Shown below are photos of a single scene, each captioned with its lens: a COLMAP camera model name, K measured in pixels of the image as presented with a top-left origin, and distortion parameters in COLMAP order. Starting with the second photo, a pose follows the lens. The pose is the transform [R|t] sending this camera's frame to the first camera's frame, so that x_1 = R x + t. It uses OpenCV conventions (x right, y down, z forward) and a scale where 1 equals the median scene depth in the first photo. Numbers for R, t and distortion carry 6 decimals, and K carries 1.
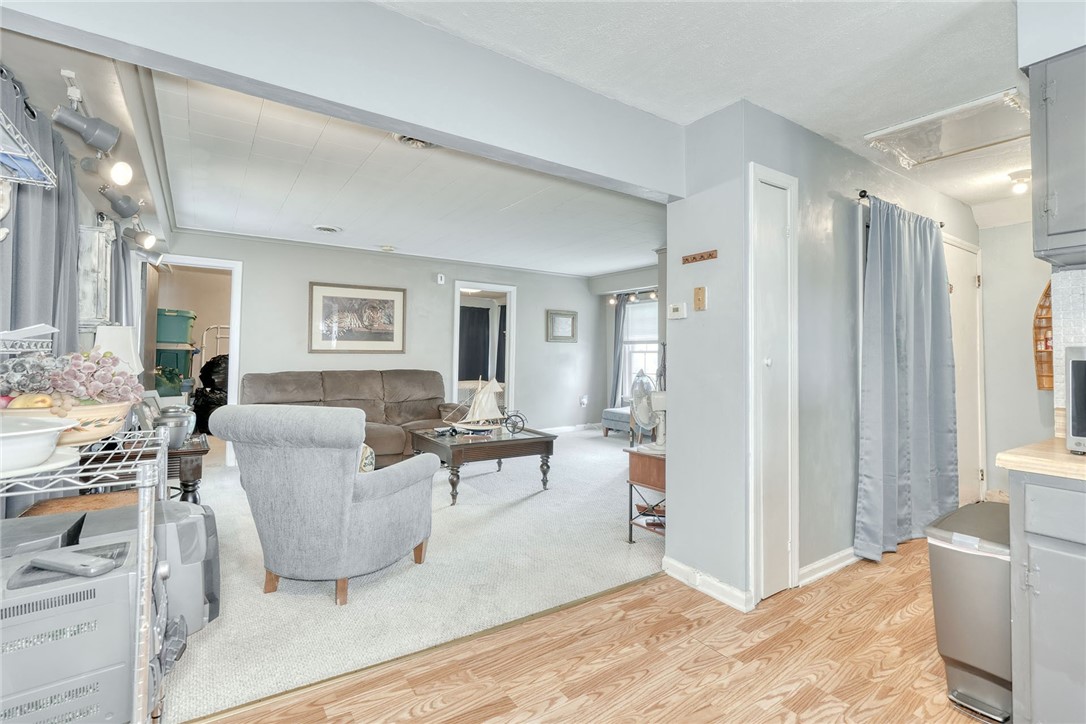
lens RADIAL K [[516.7, 0, 546.8], [0, 516.7, 340.3], [0, 0, 1]] dist [-0.005332, -0.000248]
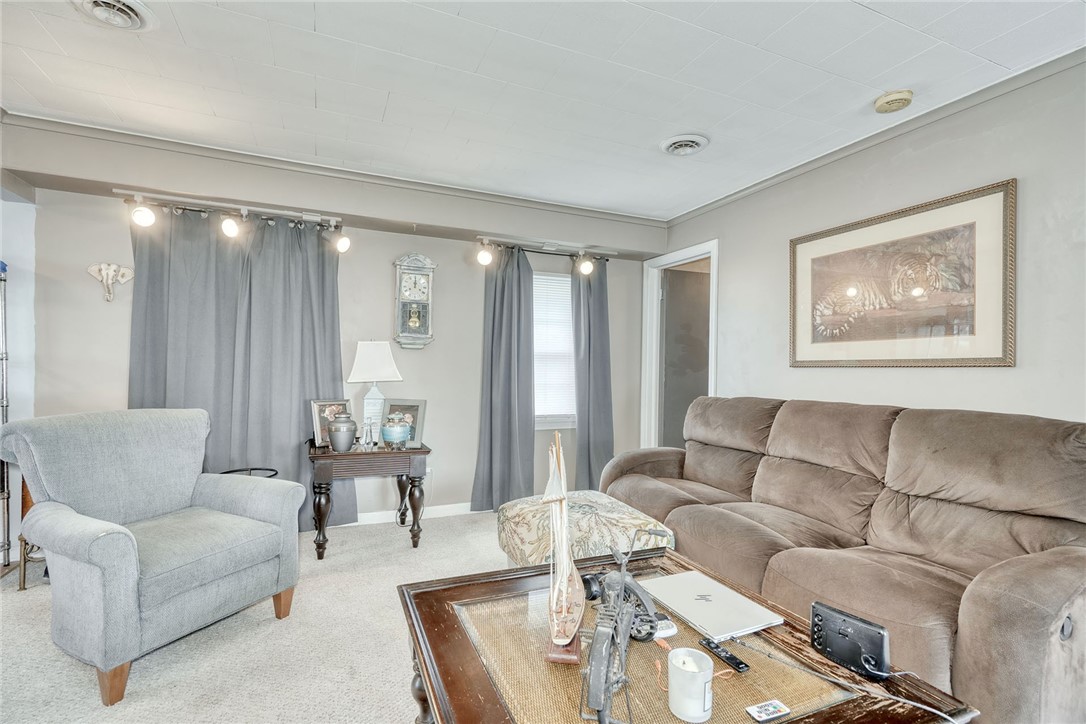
lens RADIAL K [[495.9, 0, 538.4], [0, 495.9, 367.9], [0, 0, 1]] dist [-0.004978, 0.002860]
pose [[-0.178700, -0.010524, -0.983847, 0.116270], [0.015317, 0.999792, -0.013476, 0.028136], [0.983784, -0.017478, -0.178502, 0.815186]]
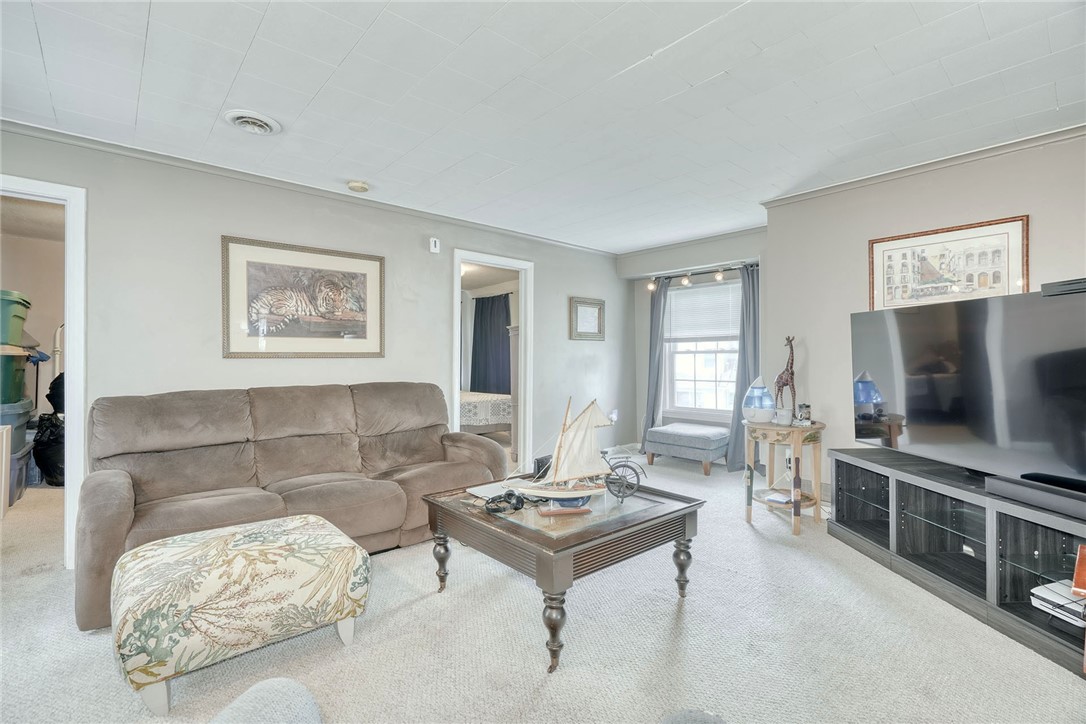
lens RADIAL K [[495.9, 0, 539.8], [0, 495.9, 359.3], [0, 0, 1]] dist [-0.004978, 0.002860]
pose [[0.991178, -0.011368, 0.132047, -0.178454], [0.007248, 0.999473, 0.031638, 0.010575], [-0.132337, -0.030402, 0.990738, 0.392252]]
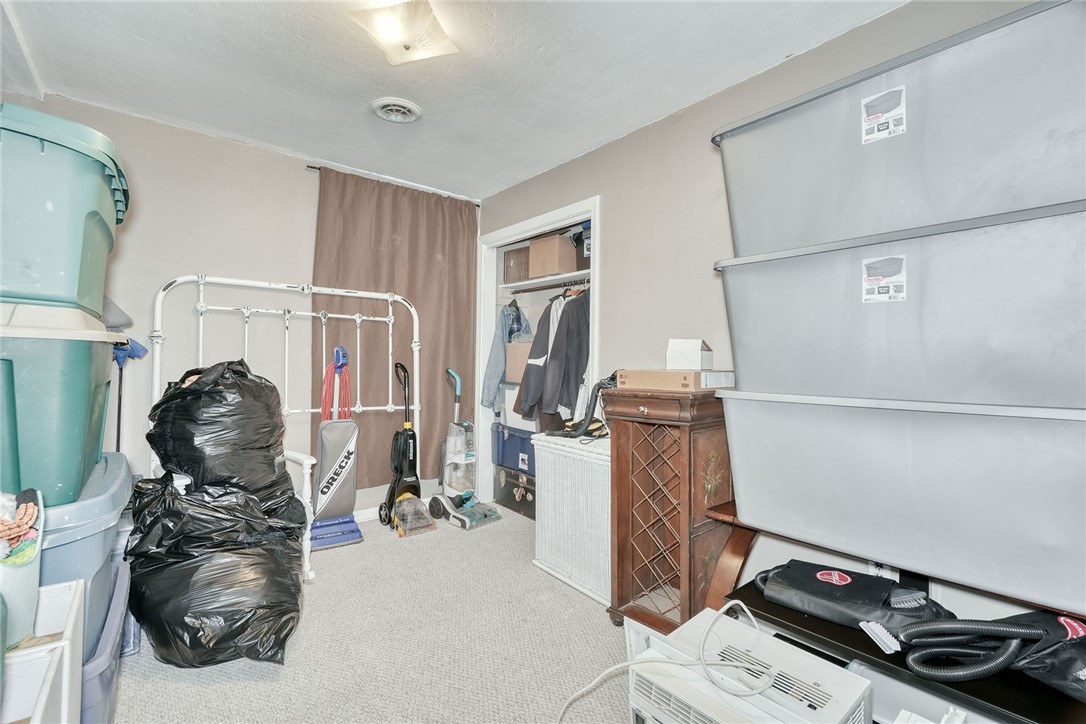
lens RADIAL K [[495.9, 0, 541.1], [0, 495.9, 360.7], [0, 0, 1]] dist [-0.004978, 0.002860]
pose [[0.996562, -0.001831, 0.082831, -0.630626], [-0.000982, 0.999425, 0.033903, 0.024039], [-0.082845, -0.033868, 0.995987, 0.935187]]
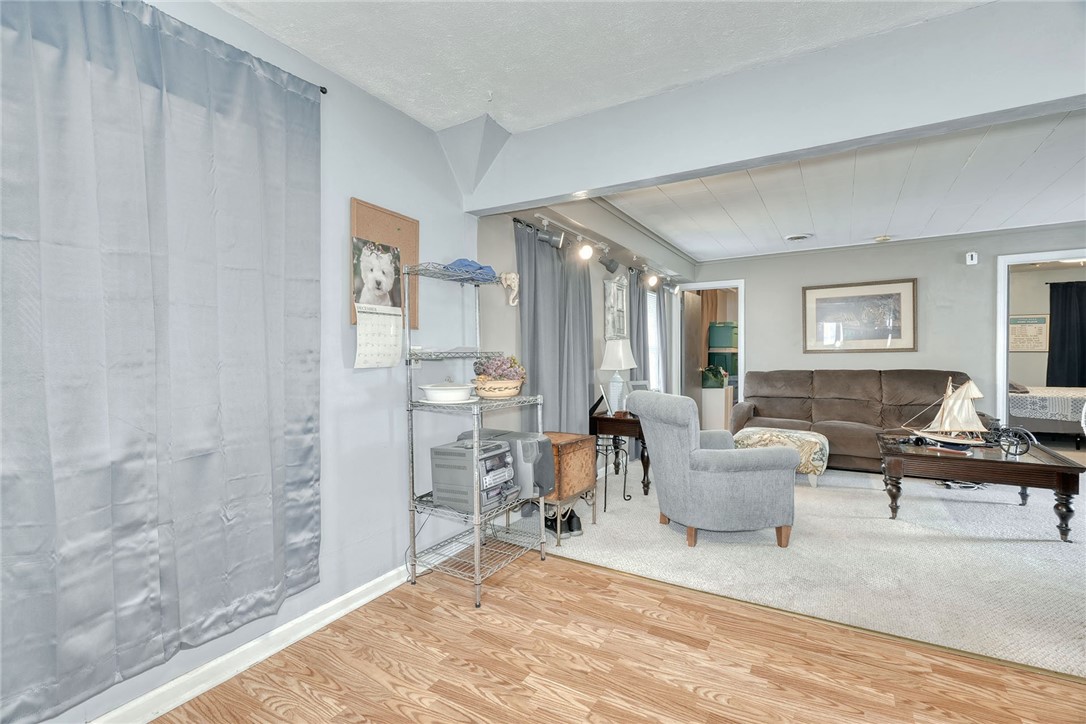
lens RADIAL K [[495.9, 0, 536.1], [0, 495.9, 362.5], [0, 0, 1]] dist [-0.004978, 0.002860]
pose [[0.412174, -0.003597, -0.911098, 0.249152], [0.041576, 0.999025, 0.014865, 0.004875], [0.910156, -0.044007, 0.411921, 0.061644]]
